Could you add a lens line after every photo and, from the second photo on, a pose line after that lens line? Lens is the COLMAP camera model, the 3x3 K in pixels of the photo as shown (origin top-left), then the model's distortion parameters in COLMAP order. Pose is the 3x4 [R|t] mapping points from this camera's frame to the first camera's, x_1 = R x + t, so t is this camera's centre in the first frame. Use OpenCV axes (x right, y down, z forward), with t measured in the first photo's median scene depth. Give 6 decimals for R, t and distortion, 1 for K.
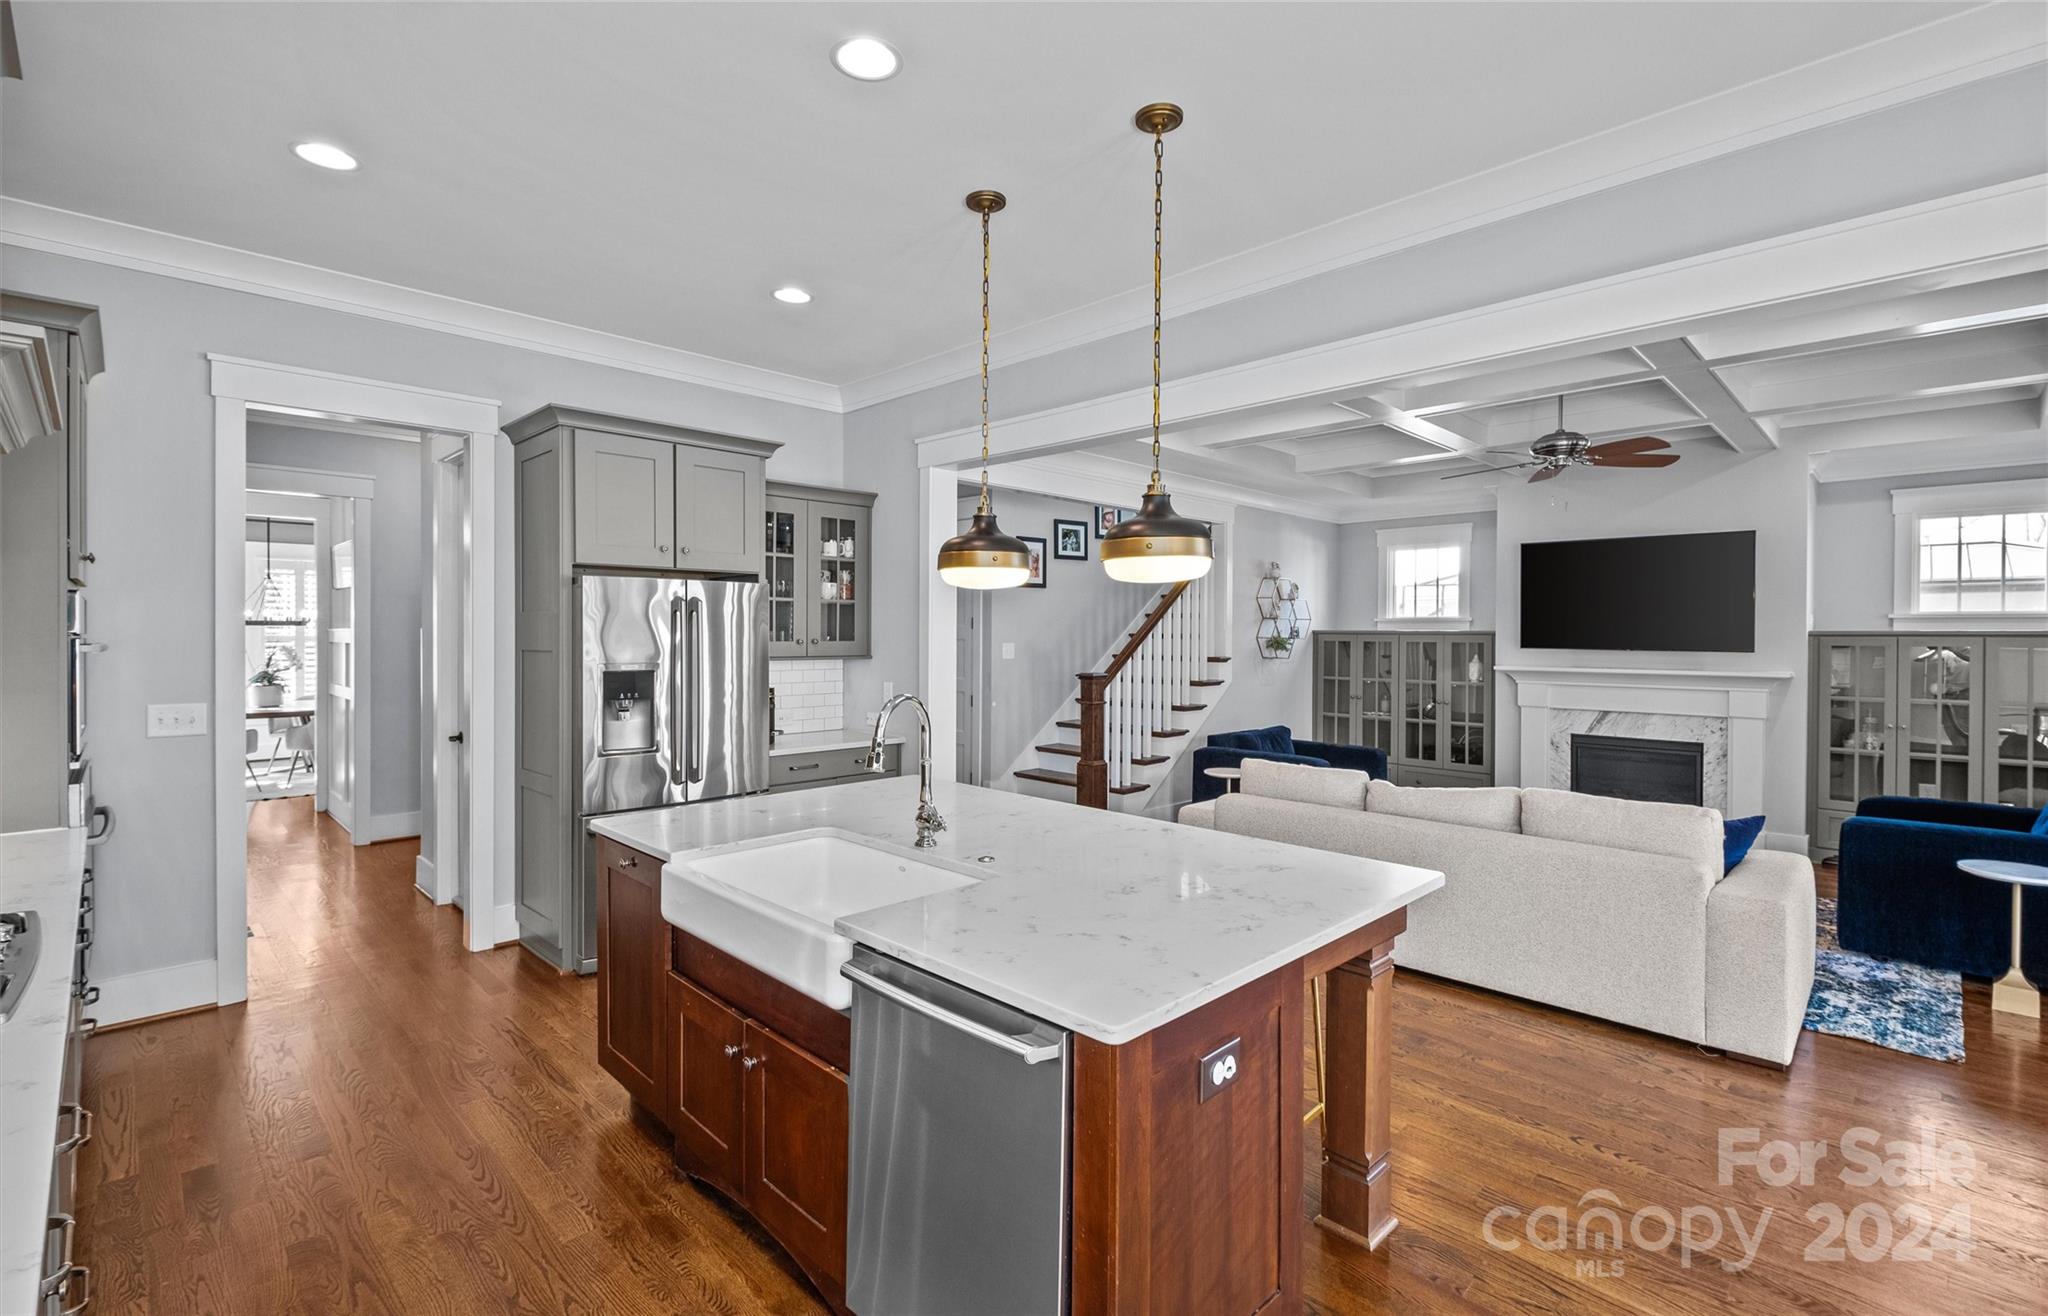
lens RADIAL K [[924.3, 0, 1020.7], [0, 924.3, 641.1], [0, 0, 1]] dist [0.006072, -0.004014]
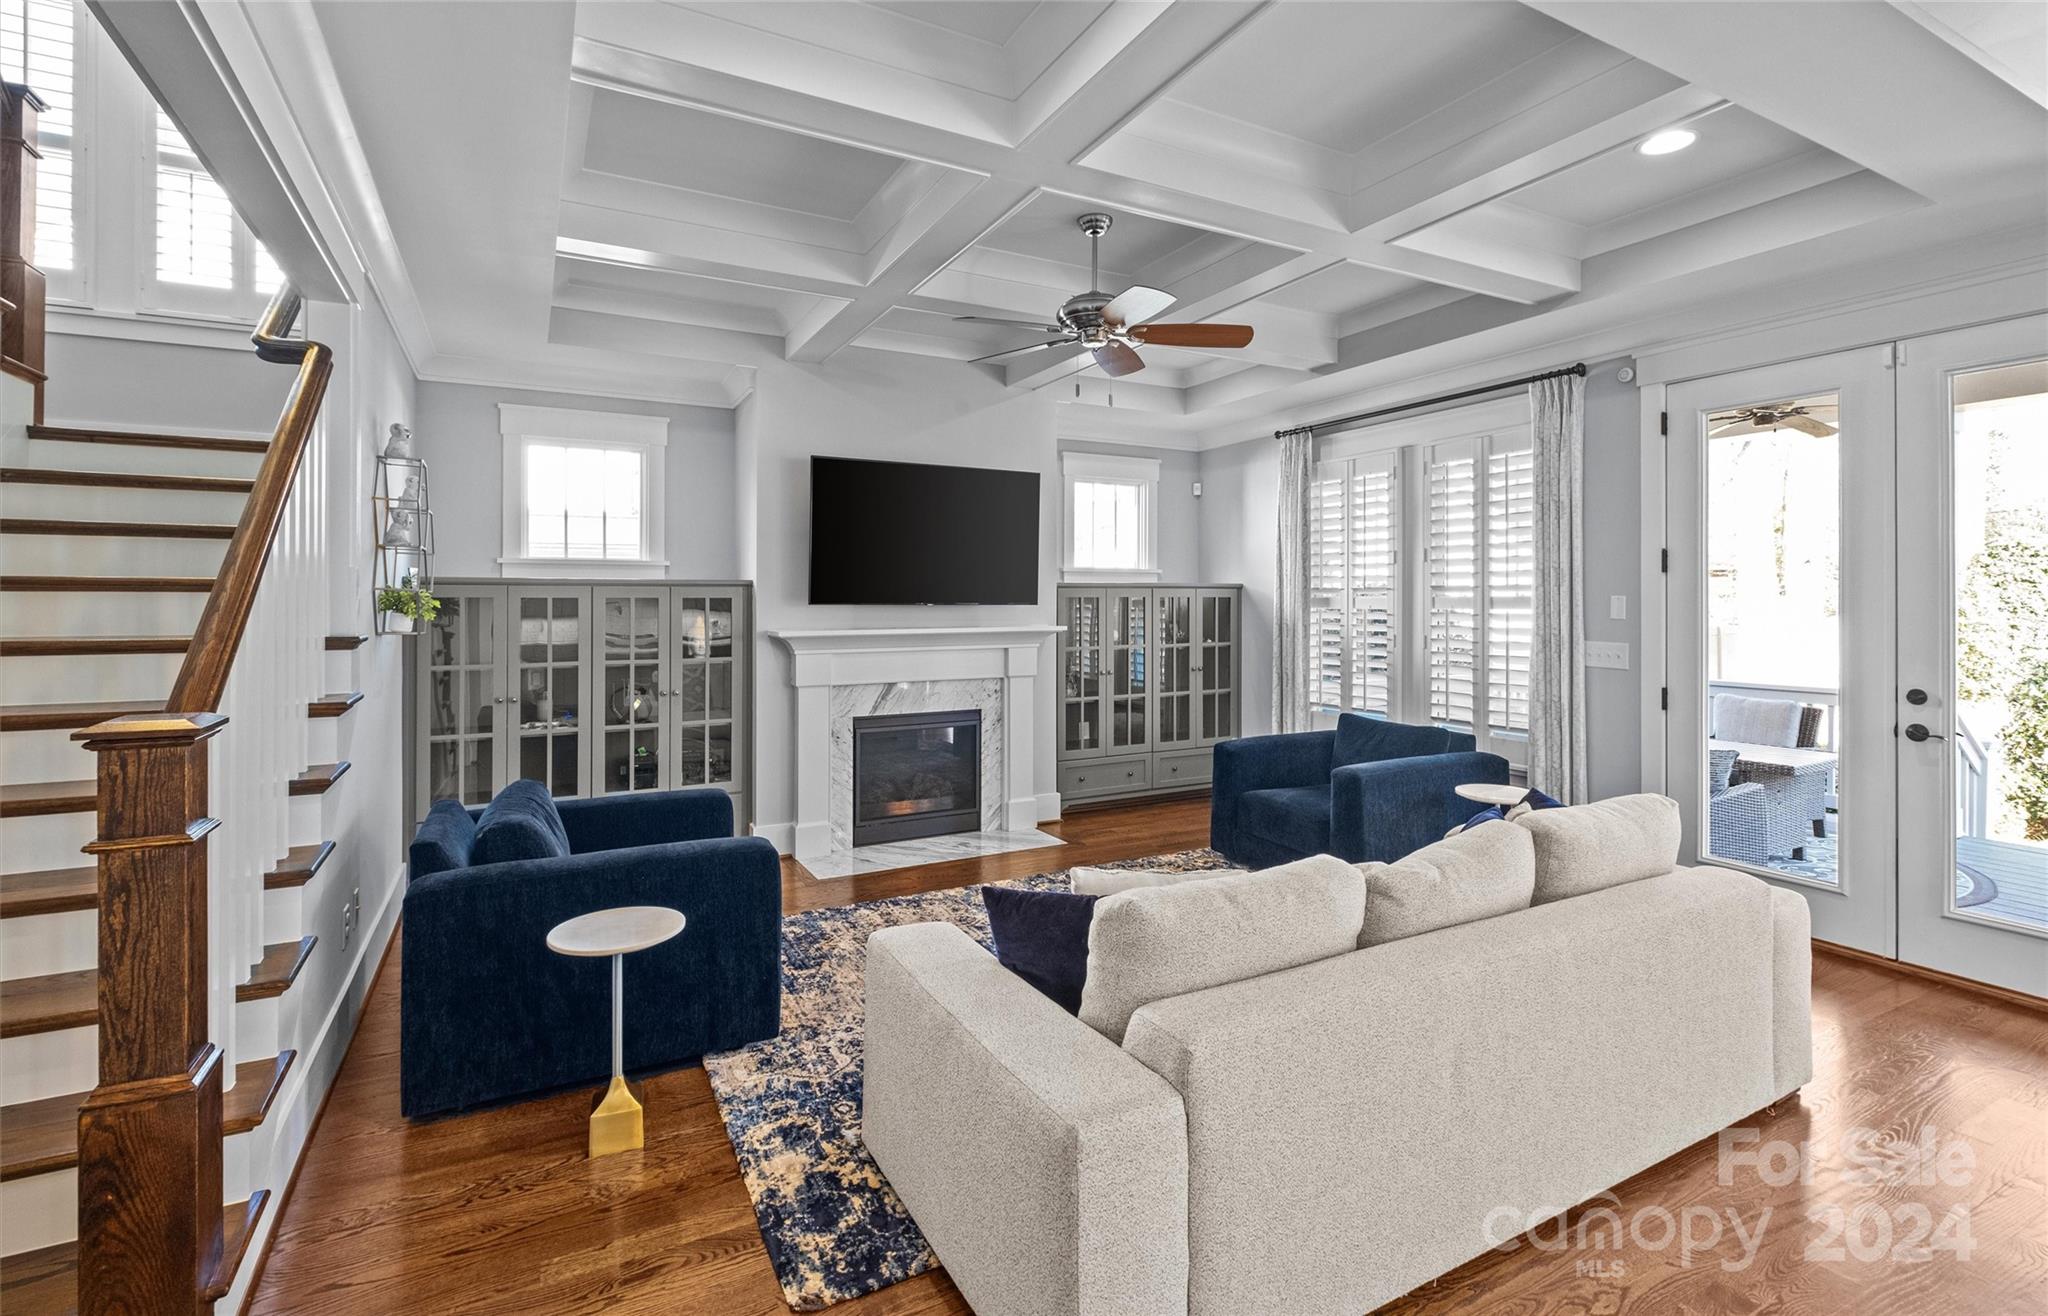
lens RADIAL K [[924.3, 0, 1030.5], [0, 924.3, 602.7], [0, 0, 1]] dist [0.006072, -0.004014]
pose [[0.272360, -0.004026, 0.962187, -0.089421], [0.011407, 0.999934, 0.000955, 0.007357], [-0.962128, 0.010716, 0.272388, 0.642997]]
